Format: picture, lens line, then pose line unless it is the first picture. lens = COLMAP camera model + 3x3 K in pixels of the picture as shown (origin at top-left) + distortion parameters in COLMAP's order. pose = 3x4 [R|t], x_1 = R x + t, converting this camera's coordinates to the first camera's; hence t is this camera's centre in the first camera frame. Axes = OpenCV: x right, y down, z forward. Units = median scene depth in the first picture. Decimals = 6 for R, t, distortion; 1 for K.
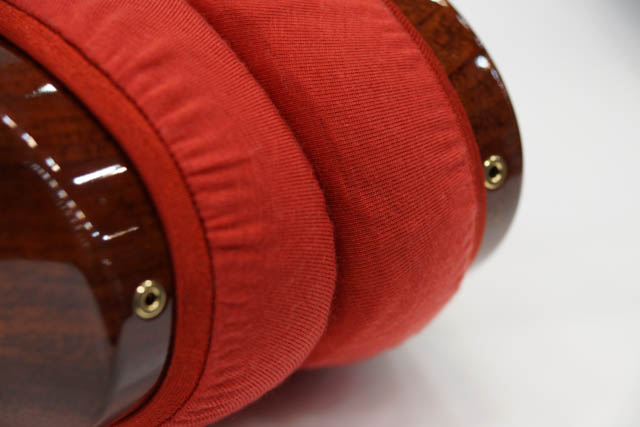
lens RADIAL K [[1608.9, 0, 320.0], [0, 1608.9, 213.5], [0, 0, 1]] dist [-0.038529, -0.170339]
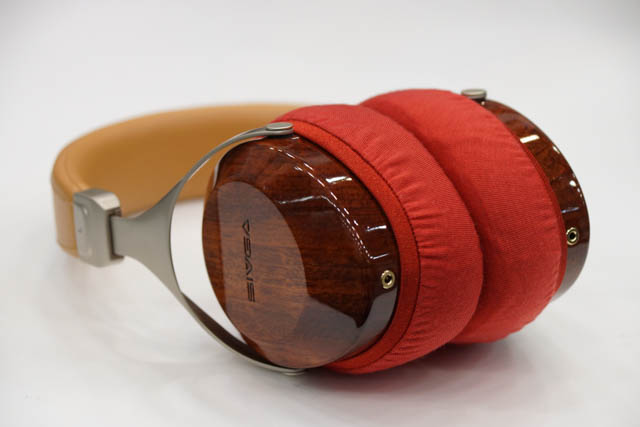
lens RADIAL K [[1916.5, 0, 320.0], [0, 1916.5, 213.5], [0, 0, 1]] dist [0.206344, 0.623341]
pose [[0.993379, 0.067677, -0.092829, 0.024993], [-0.077855, 0.990788, -0.110807, 0.232712], [0.084475, 0.117301, 0.989497, -1.312472]]
